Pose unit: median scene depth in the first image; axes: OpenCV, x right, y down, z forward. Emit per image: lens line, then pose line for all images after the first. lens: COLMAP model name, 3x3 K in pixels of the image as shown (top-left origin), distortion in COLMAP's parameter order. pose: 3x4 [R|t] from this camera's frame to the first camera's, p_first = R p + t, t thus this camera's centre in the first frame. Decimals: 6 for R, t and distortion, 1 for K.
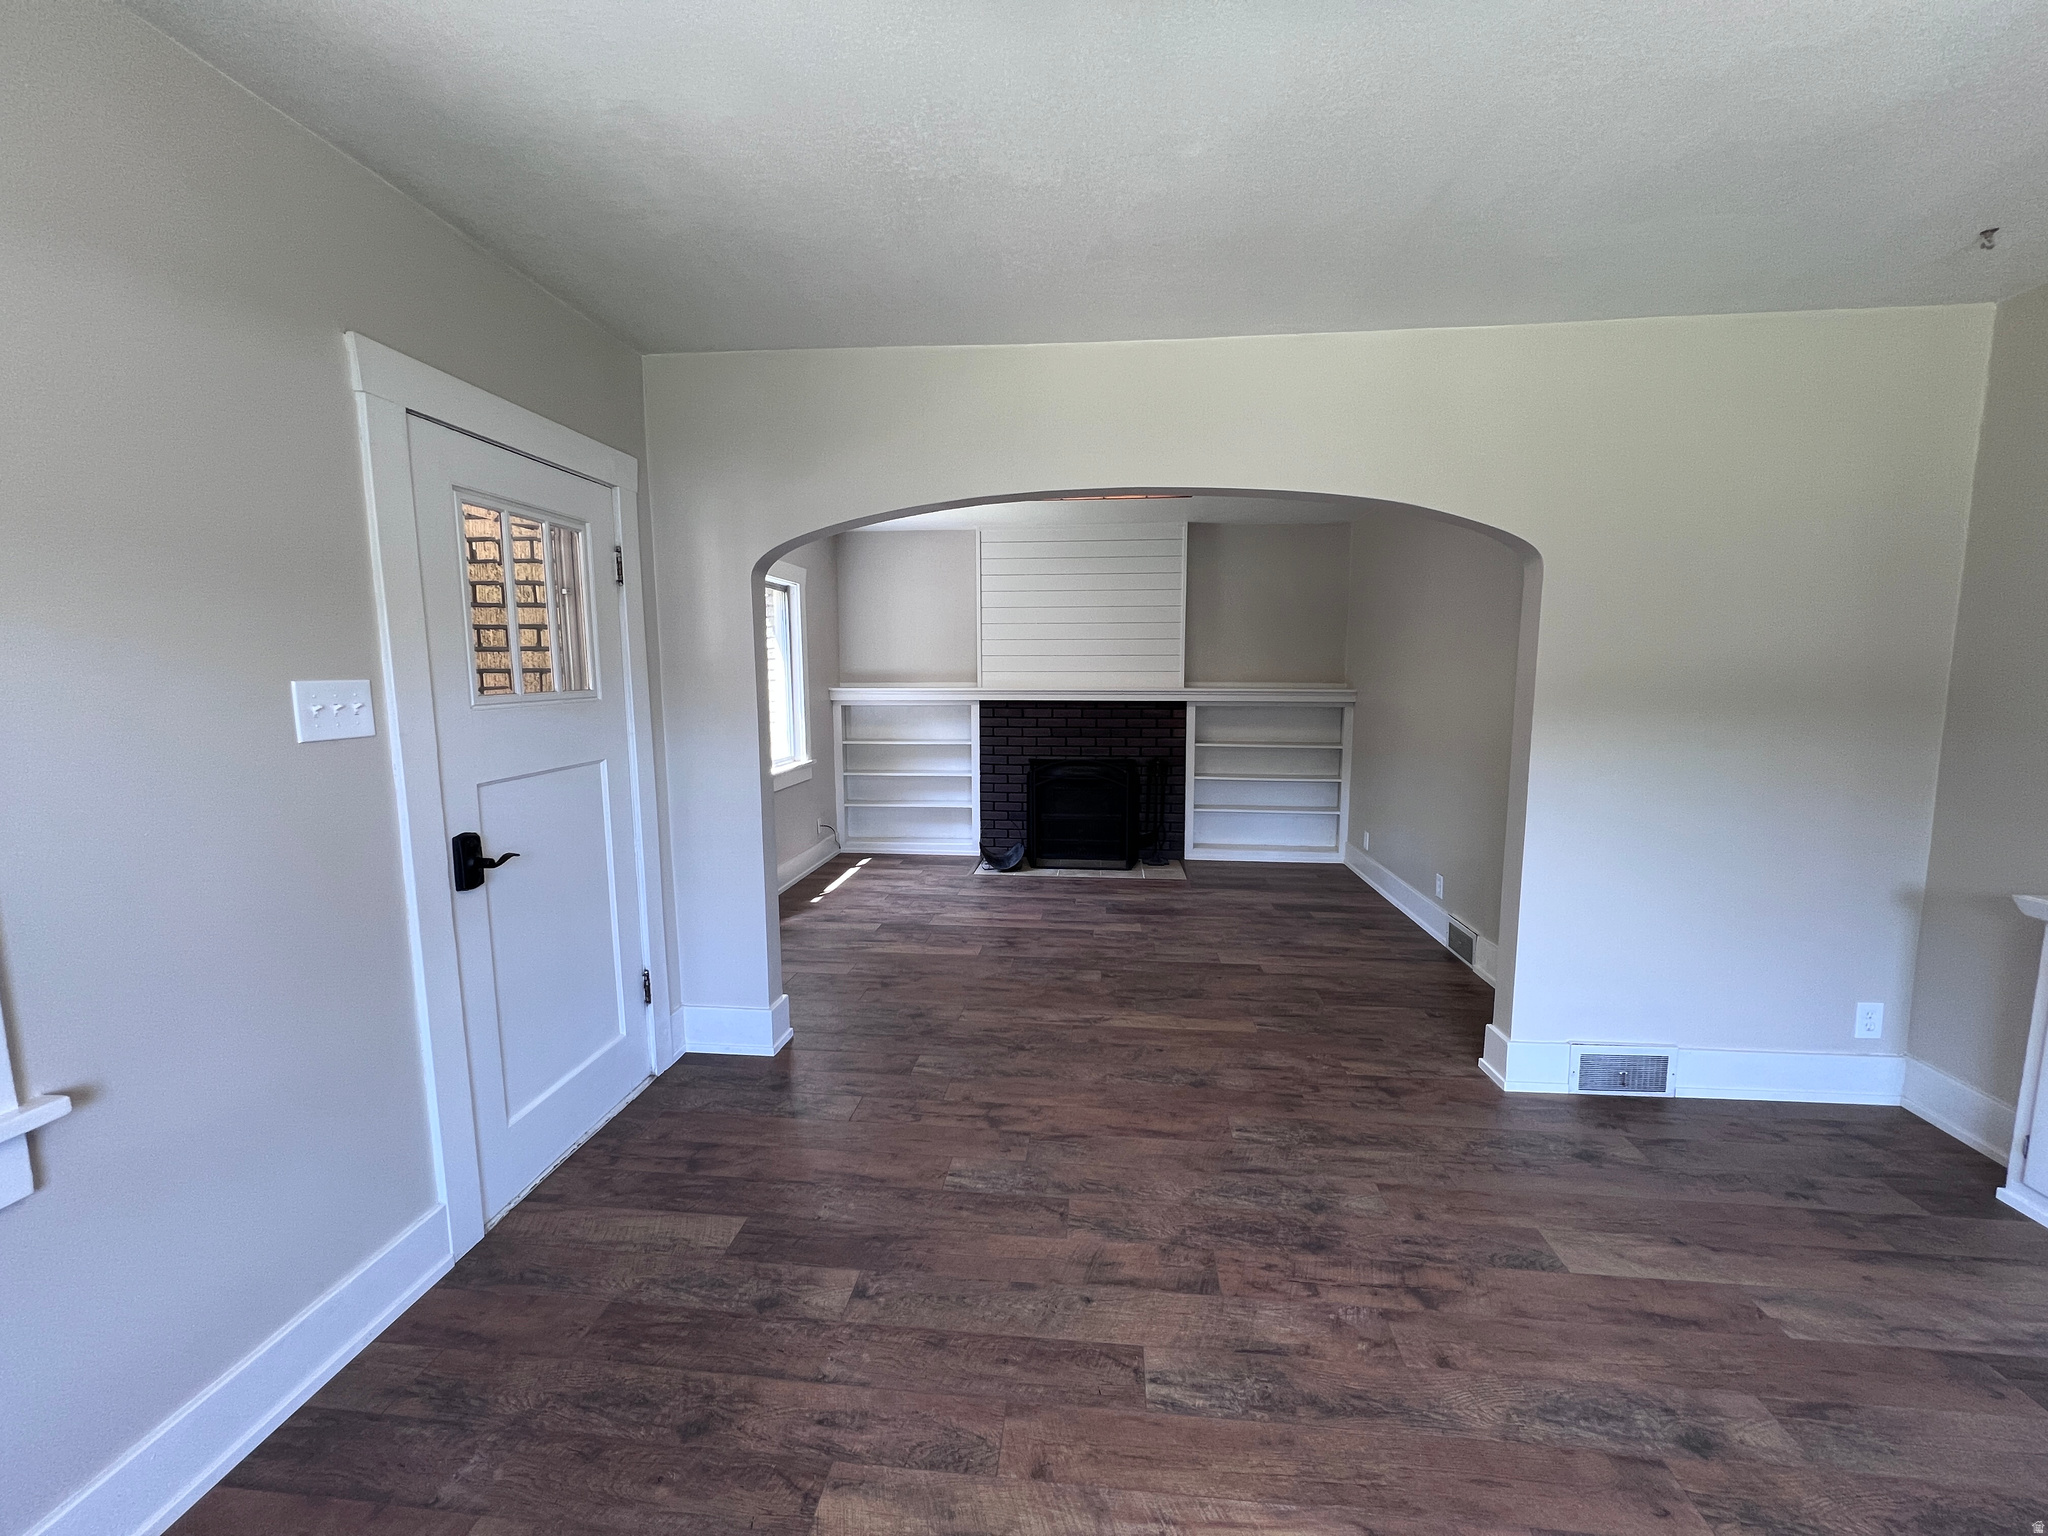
lens RADIAL K [[820.1, 0, 1024.0], [0, 820.1, 768.0], [0, 0, 1]] dist [0.000865, 0.000561]
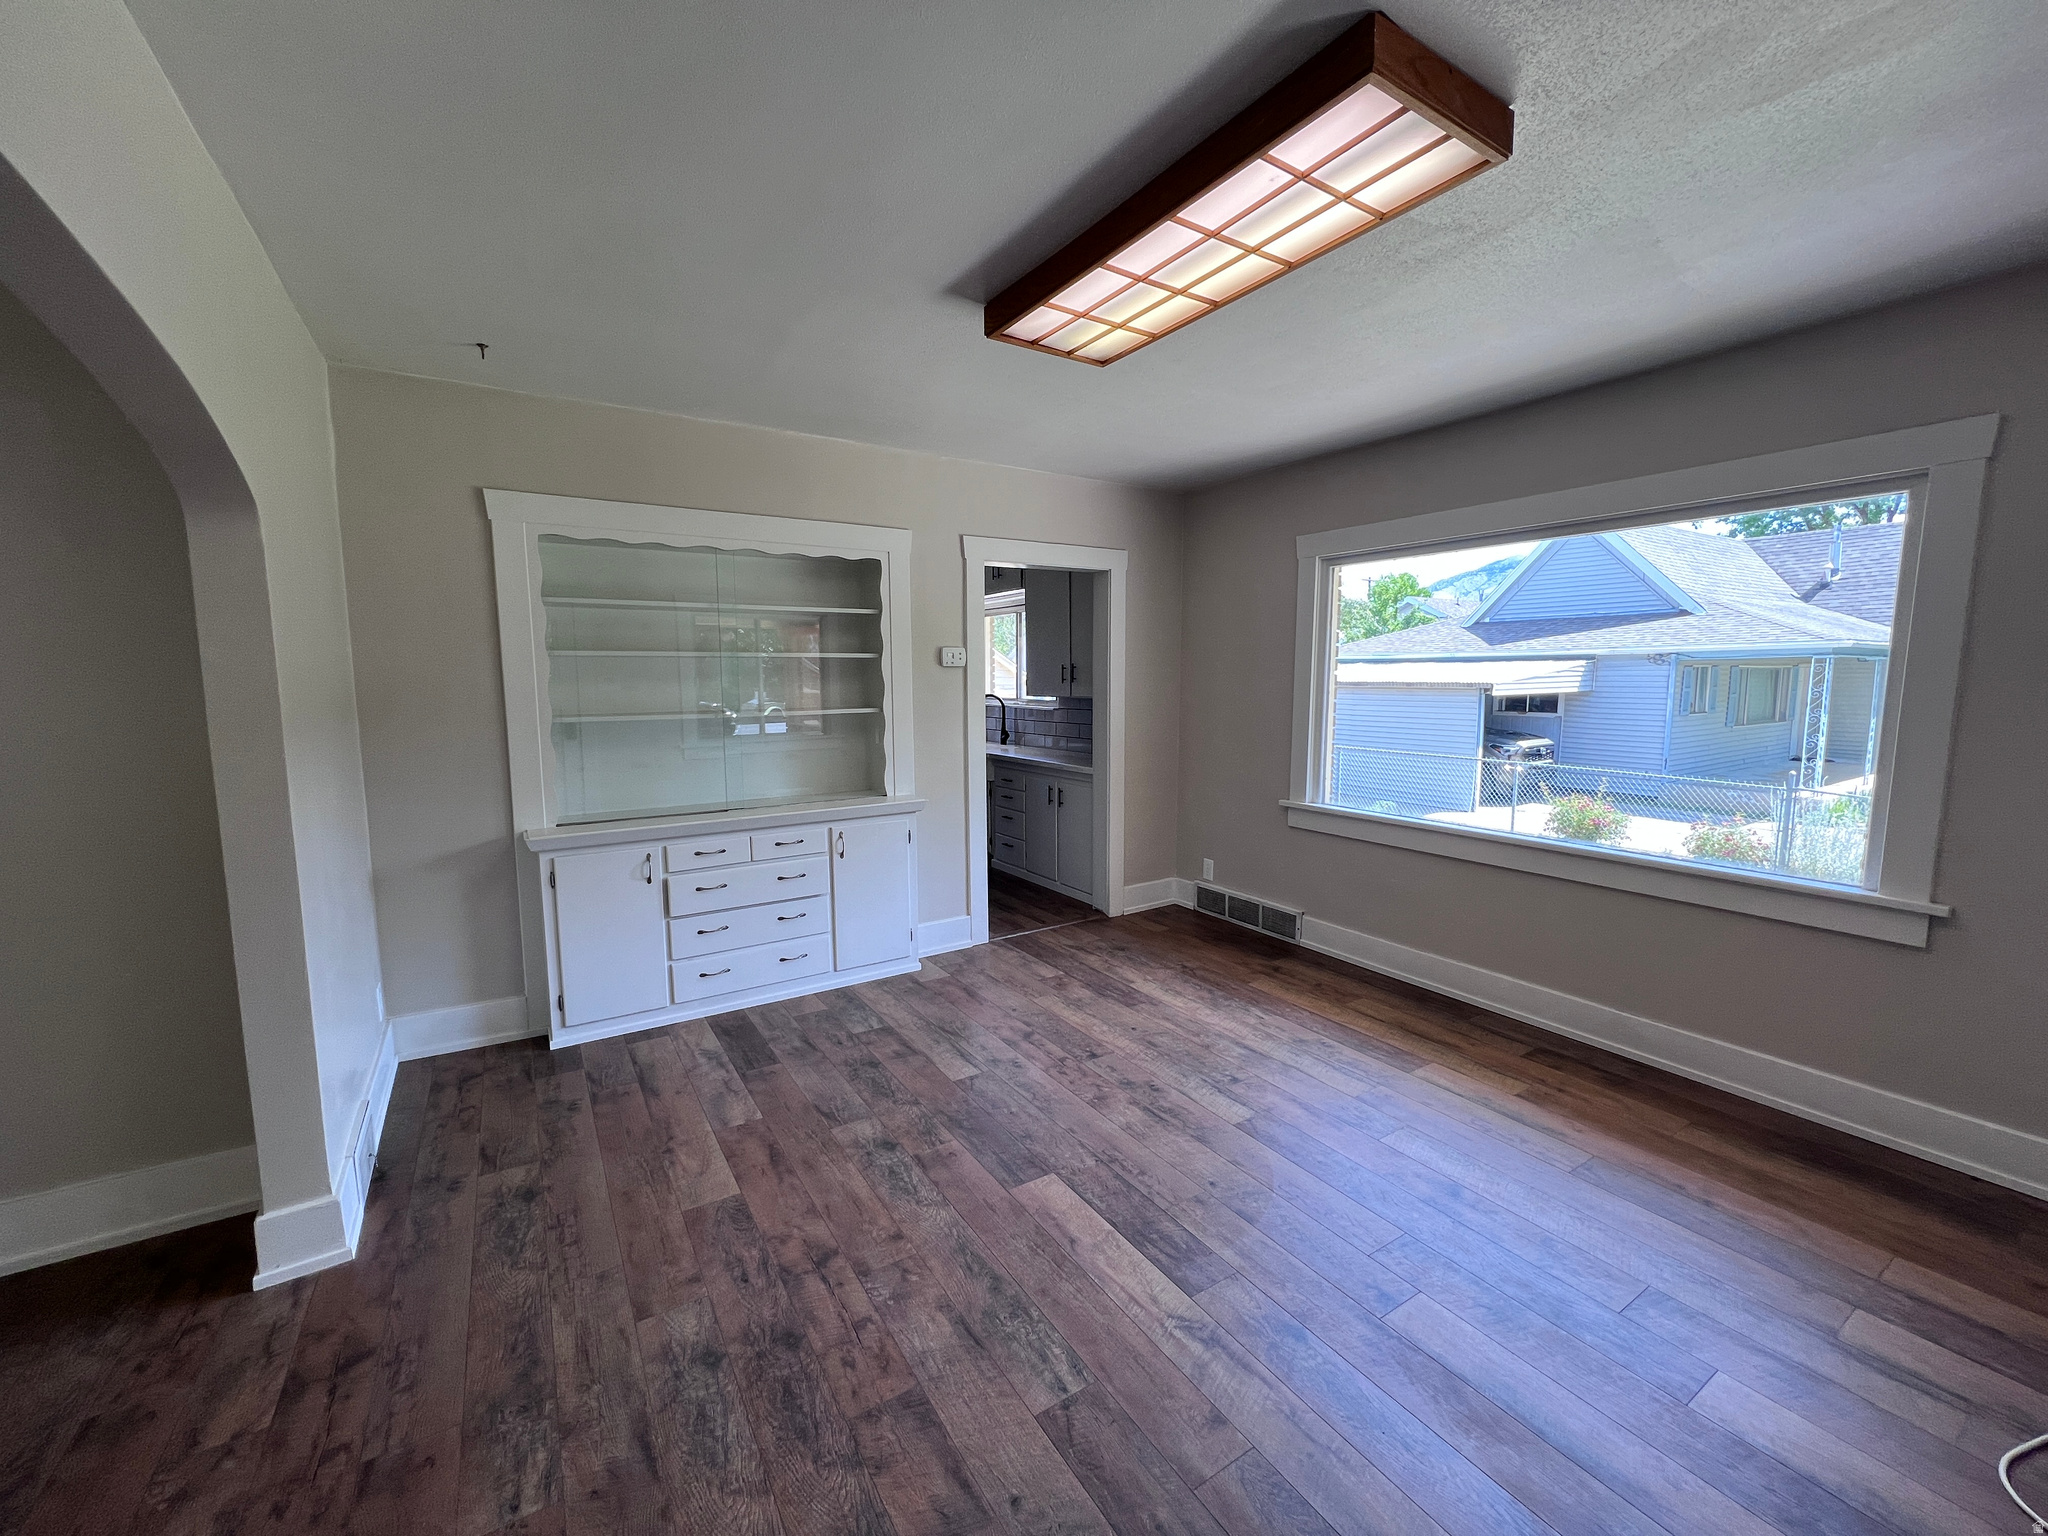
lens RADIAL K [[820.1, 0, 1024.0], [0, 820.1, 768.0], [0, 0, 1]] dist [0.000865, 0.000561]
pose [[-0.614256, -0.085431, 0.784468, -0.485309], [0.099649, 0.977766, 0.184509, -0.166364], [-0.782789, 0.191507, -0.592086, 1.359042]]
